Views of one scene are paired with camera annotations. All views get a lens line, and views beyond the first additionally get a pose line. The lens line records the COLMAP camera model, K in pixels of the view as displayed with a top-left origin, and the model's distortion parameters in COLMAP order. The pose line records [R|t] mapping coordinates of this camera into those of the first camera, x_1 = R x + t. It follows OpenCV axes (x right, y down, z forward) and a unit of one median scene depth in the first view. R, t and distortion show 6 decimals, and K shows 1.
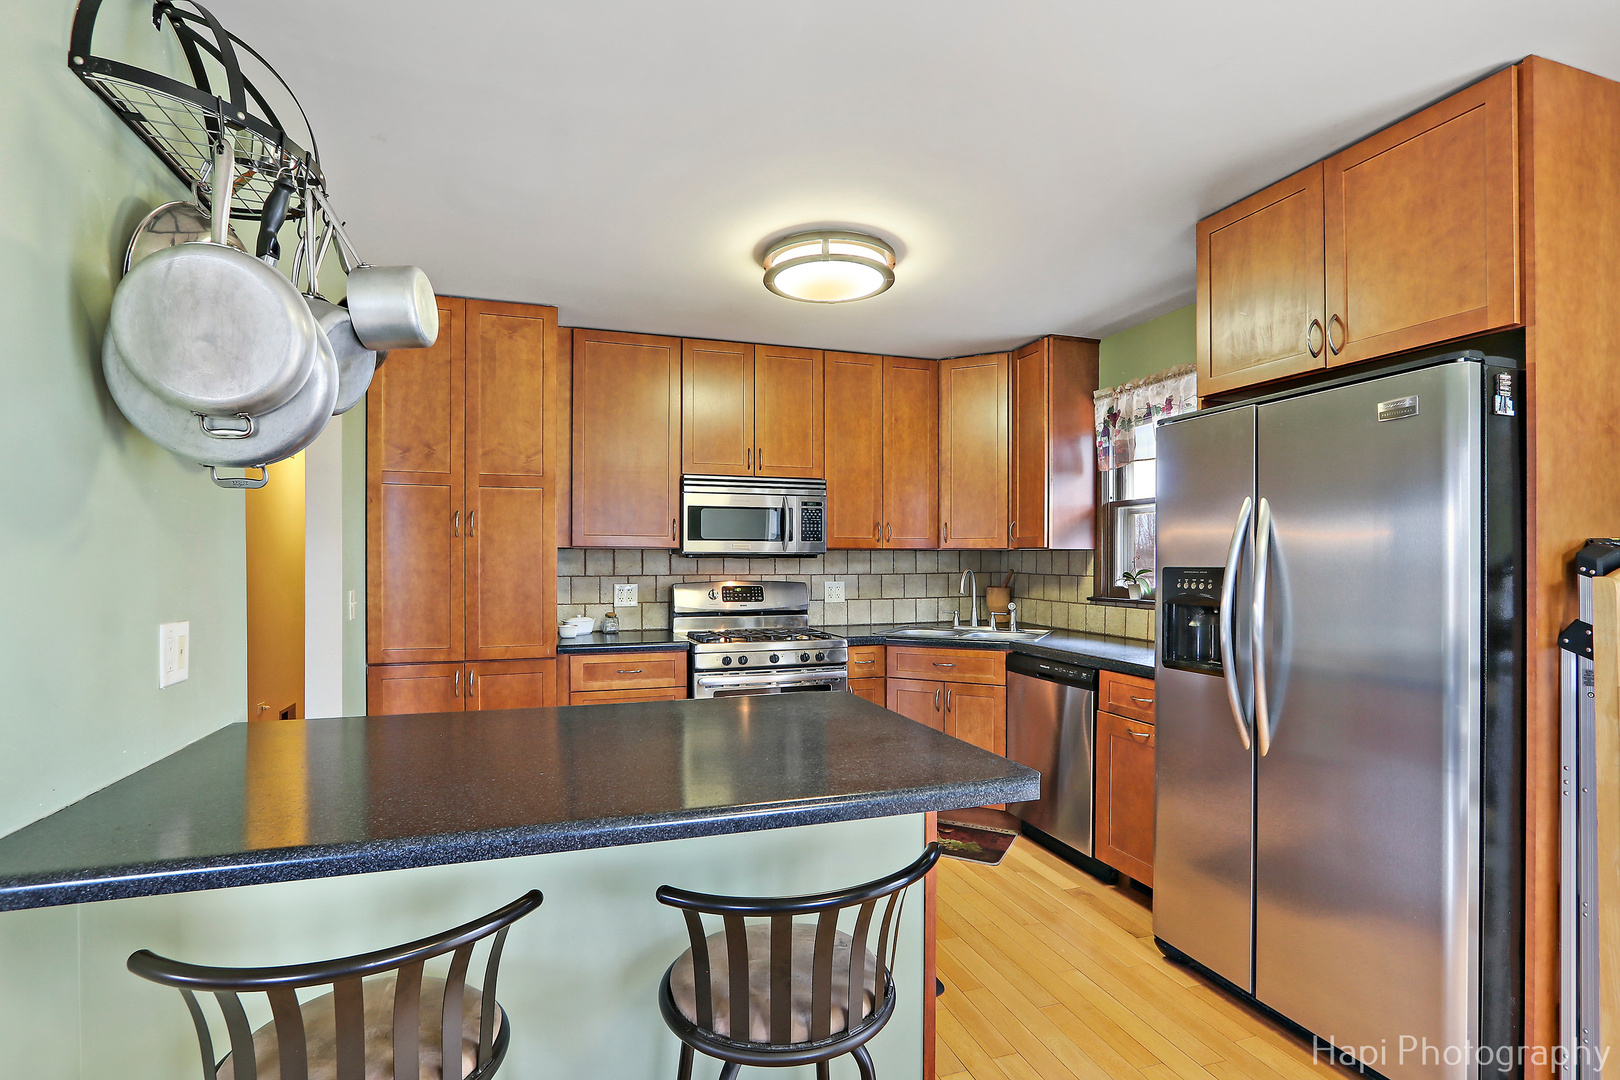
lens RADIAL K [[774.6, 0, 809.7], [0, 774.6, 554.3], [0, 0, 1]] dist [-0.014675, 0.000778]
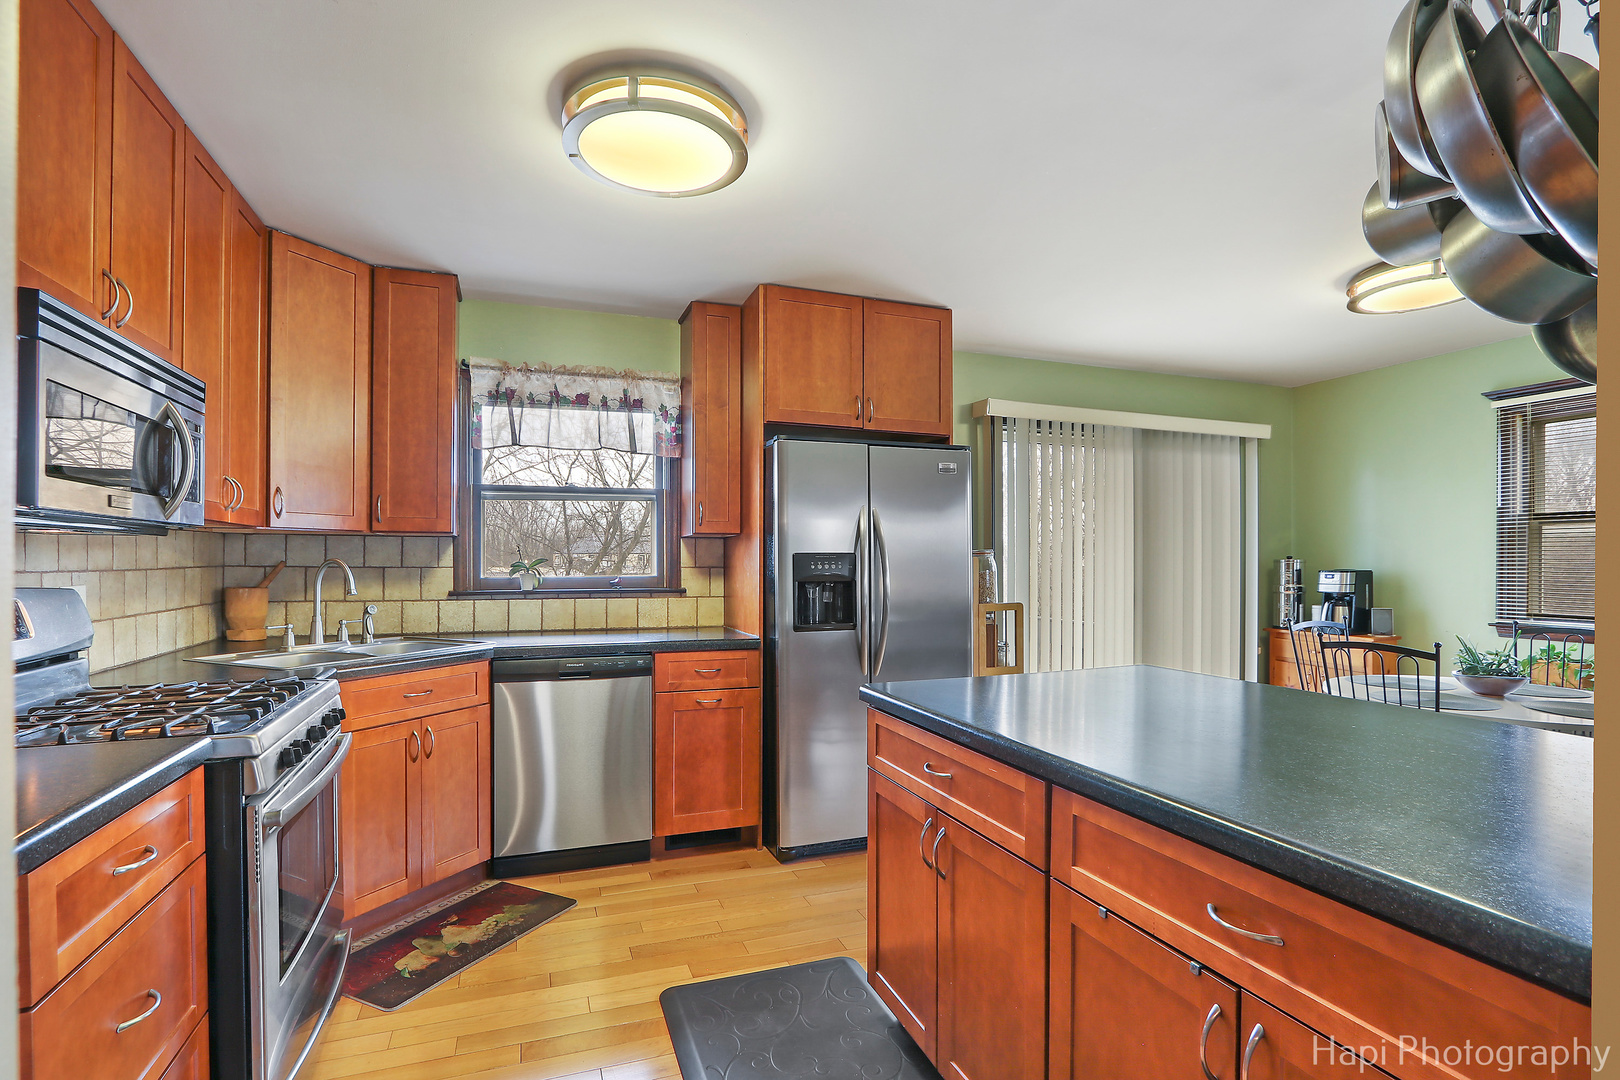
lens RADIAL K [[774.6, 0, 810.7], [0, 774.6, 555.4], [0, 0, 1]] dist [-0.014675, 0.000778]
pose [[-0.037297, 0.005664, 0.999288, -0.574205], [-0.006116, 0.999964, -0.005896, 0.019942], [-0.999285, -0.006332, -0.037261, 0.715773]]
